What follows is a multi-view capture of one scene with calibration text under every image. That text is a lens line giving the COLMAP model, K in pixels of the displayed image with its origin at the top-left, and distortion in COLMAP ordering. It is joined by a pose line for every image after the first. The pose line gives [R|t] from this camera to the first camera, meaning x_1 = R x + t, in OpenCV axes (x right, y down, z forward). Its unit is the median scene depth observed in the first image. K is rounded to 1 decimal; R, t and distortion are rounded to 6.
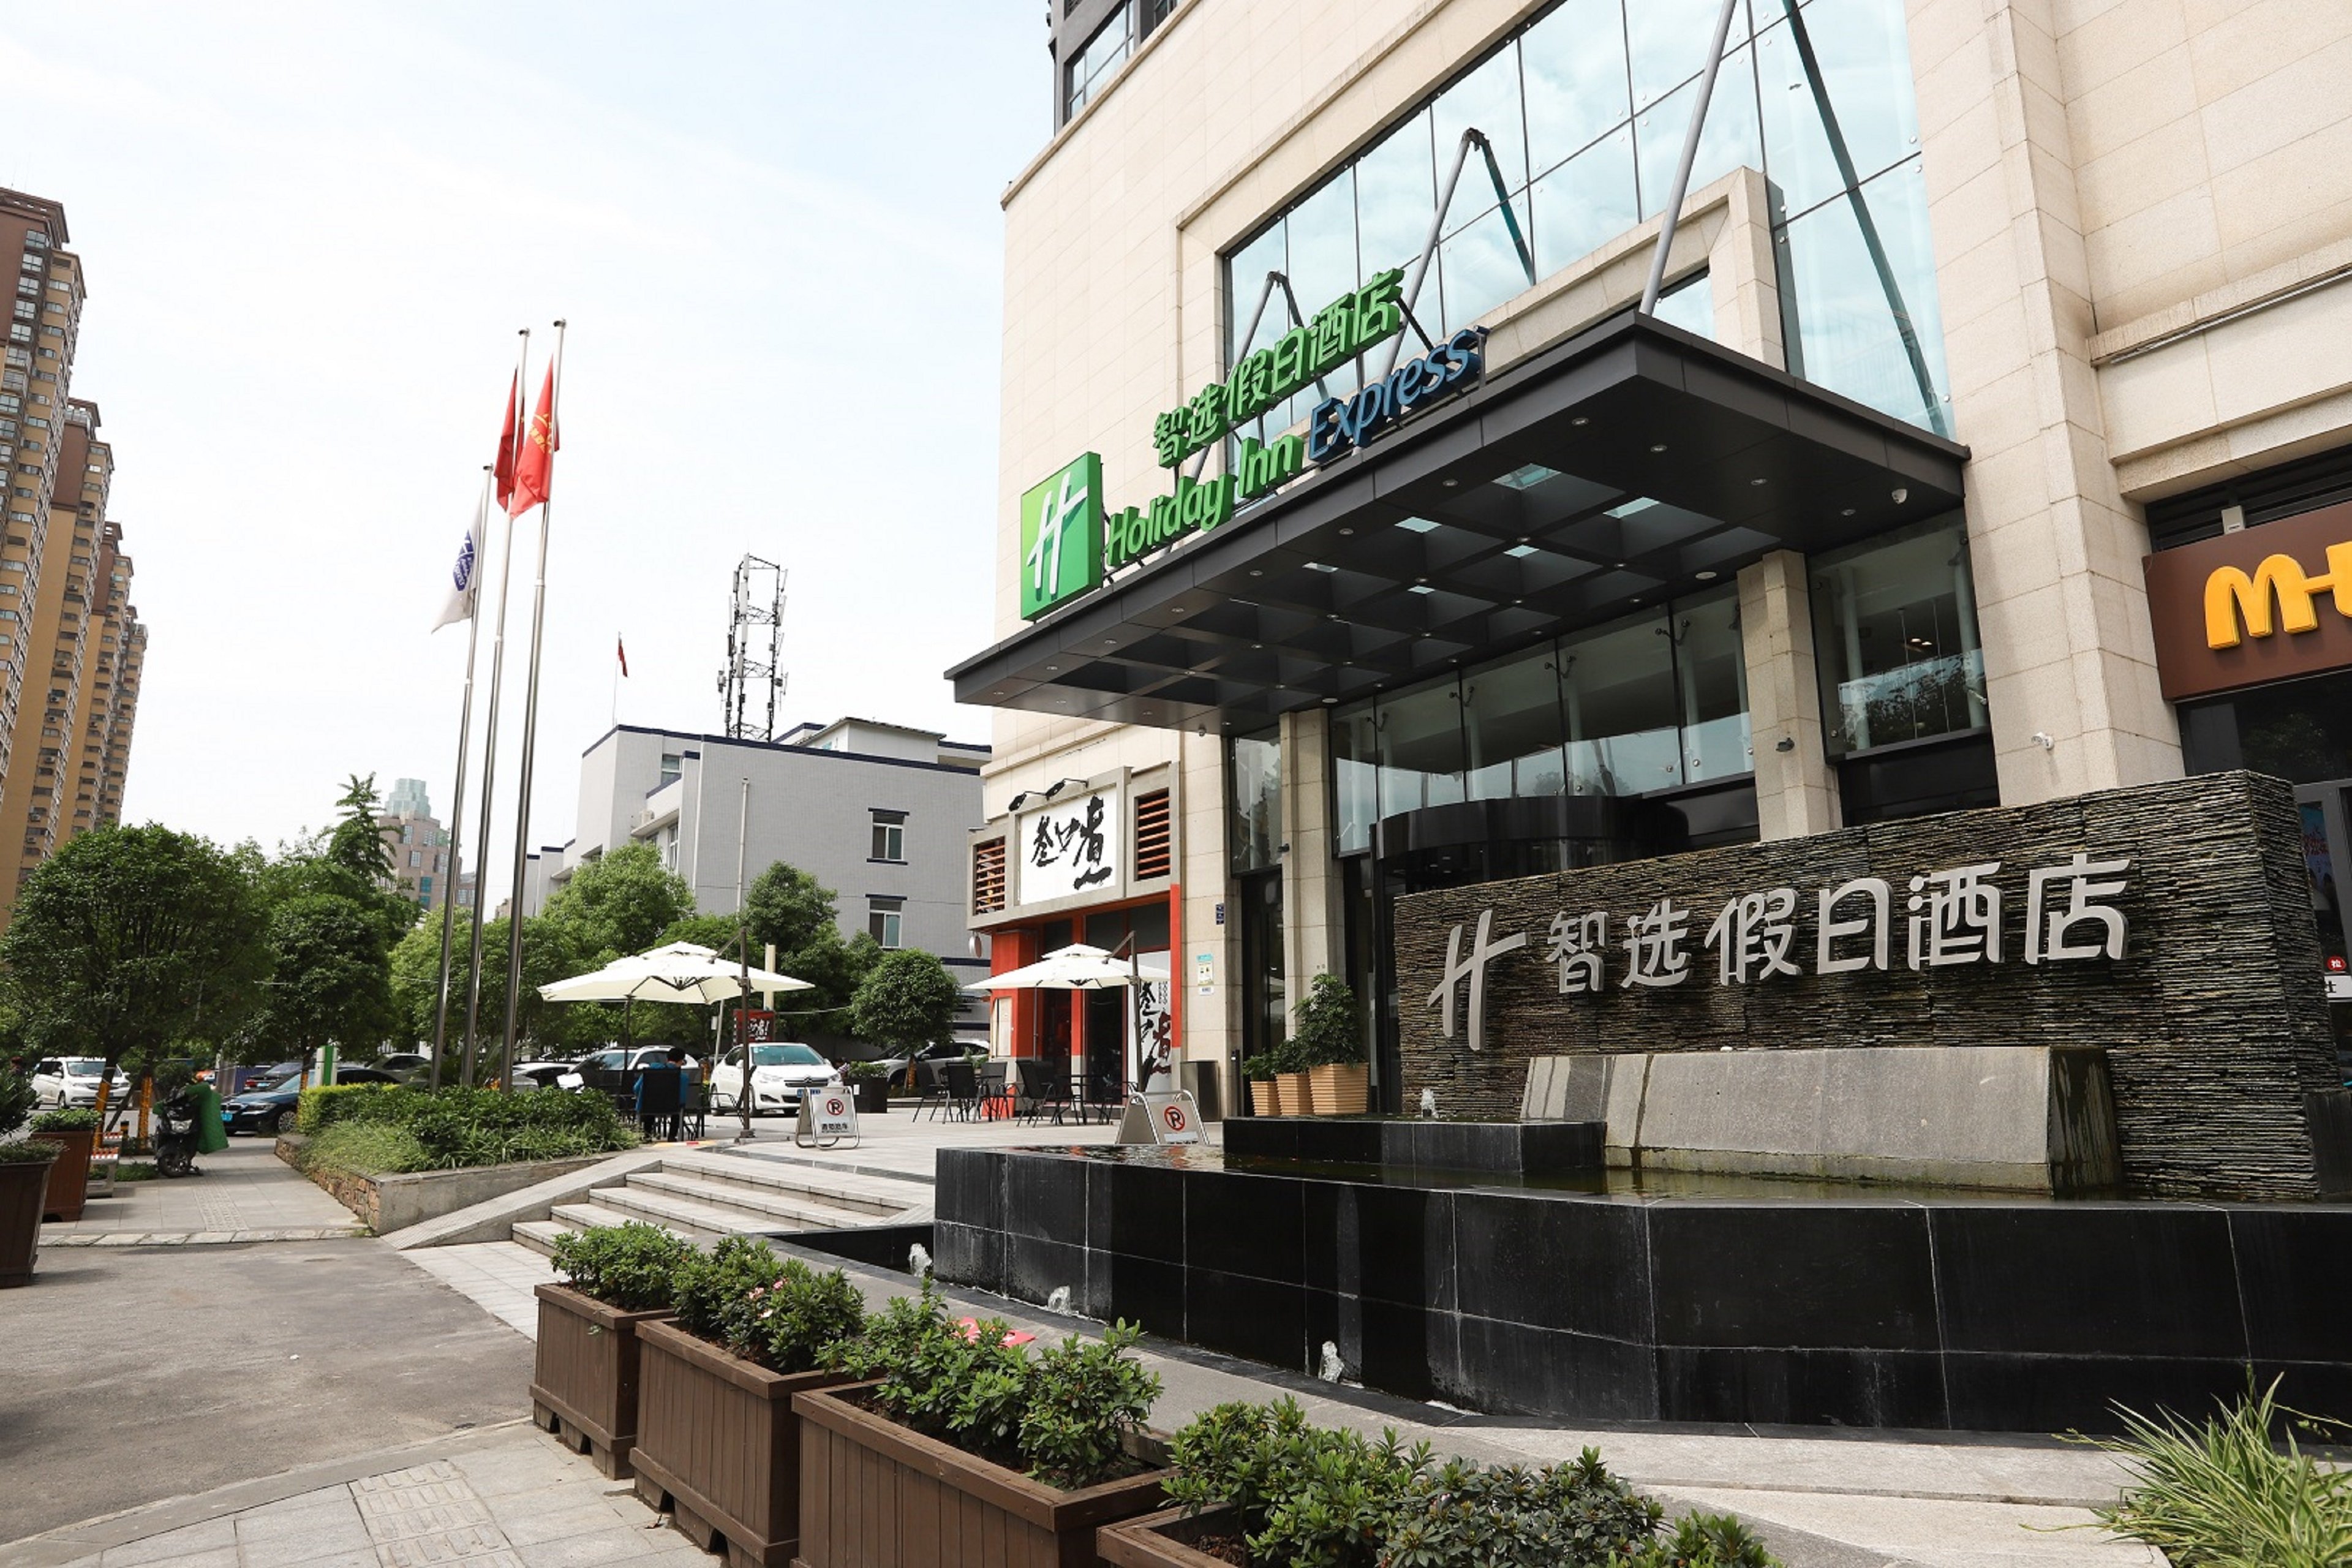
lens RADIAL K [[1440.2, 0, 1176.0], [0, 1440.2, 784.0], [0, 0, 1]] dist [0.001318, 0.000990]
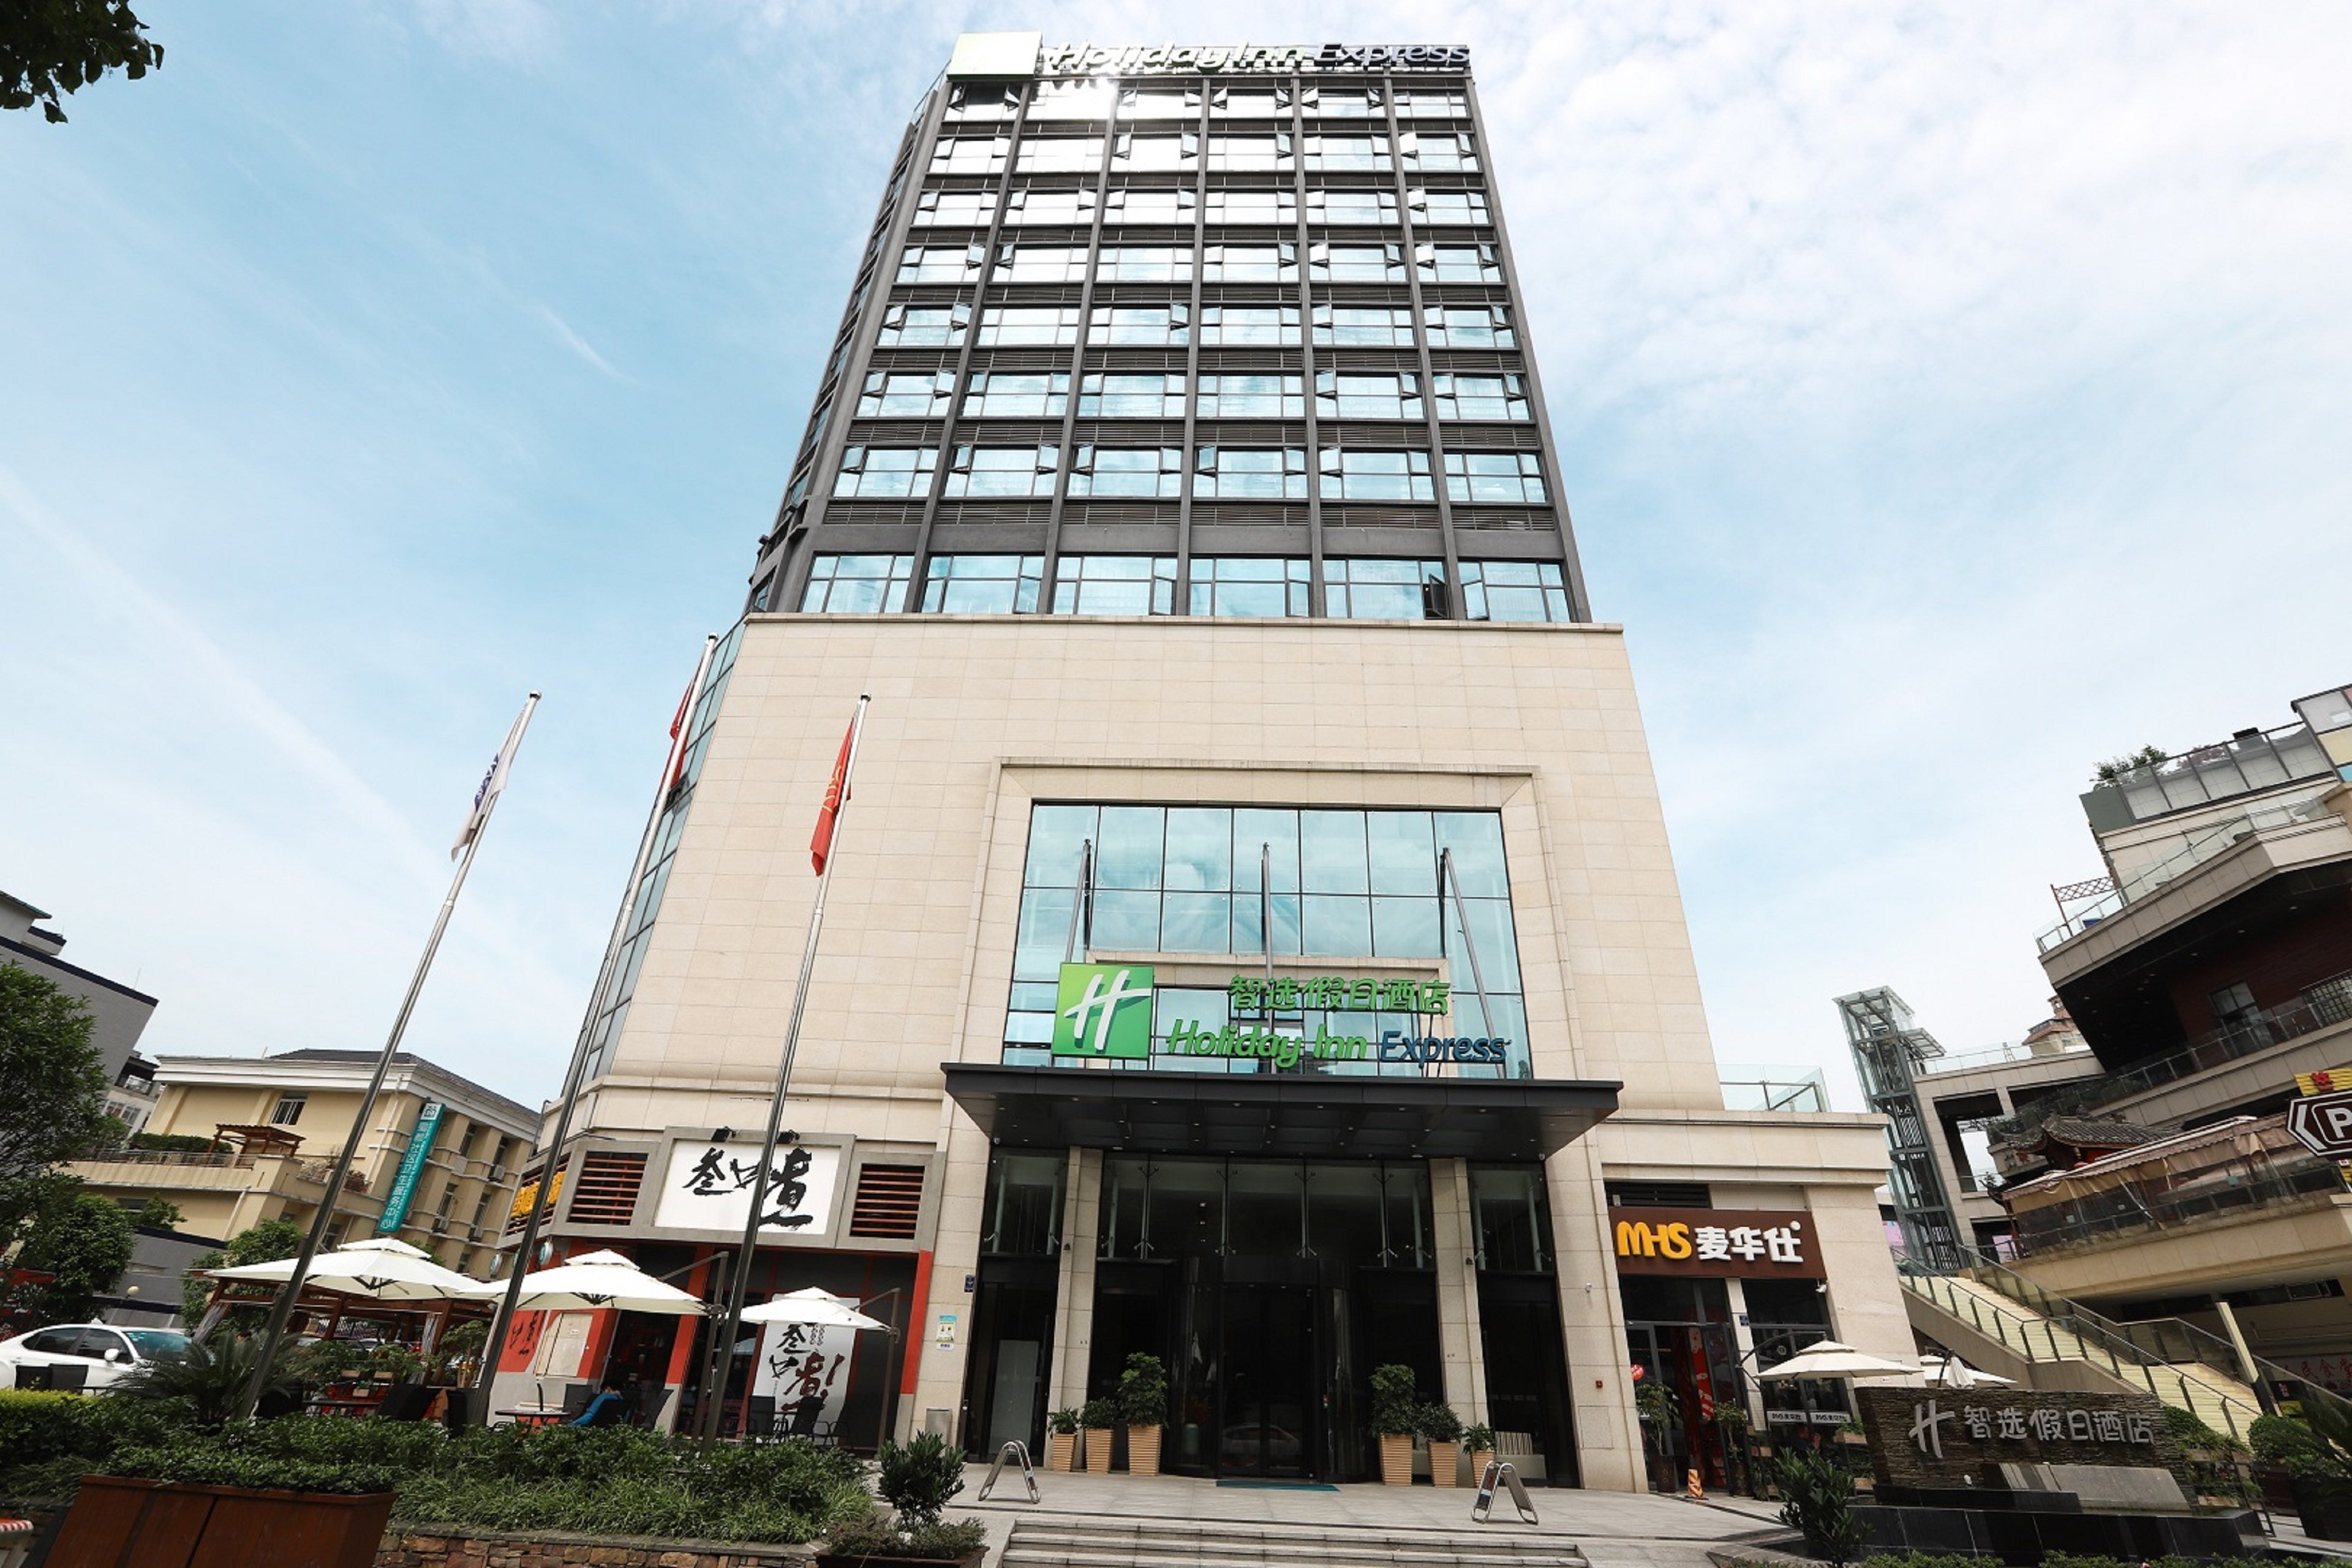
lens RADIAL K [[1076.0, 0, 1176.0], [0, 1076.0, 784.0], [0, 0, 1]] dist [-0.046637, 0.015494]
pose [[0.600161, 0.438896, 0.668713, -0.865009], [-0.202414, 0.892140, -0.403875, 0.046975], [-0.773845, 0.107033, 0.624266, 0.256521]]
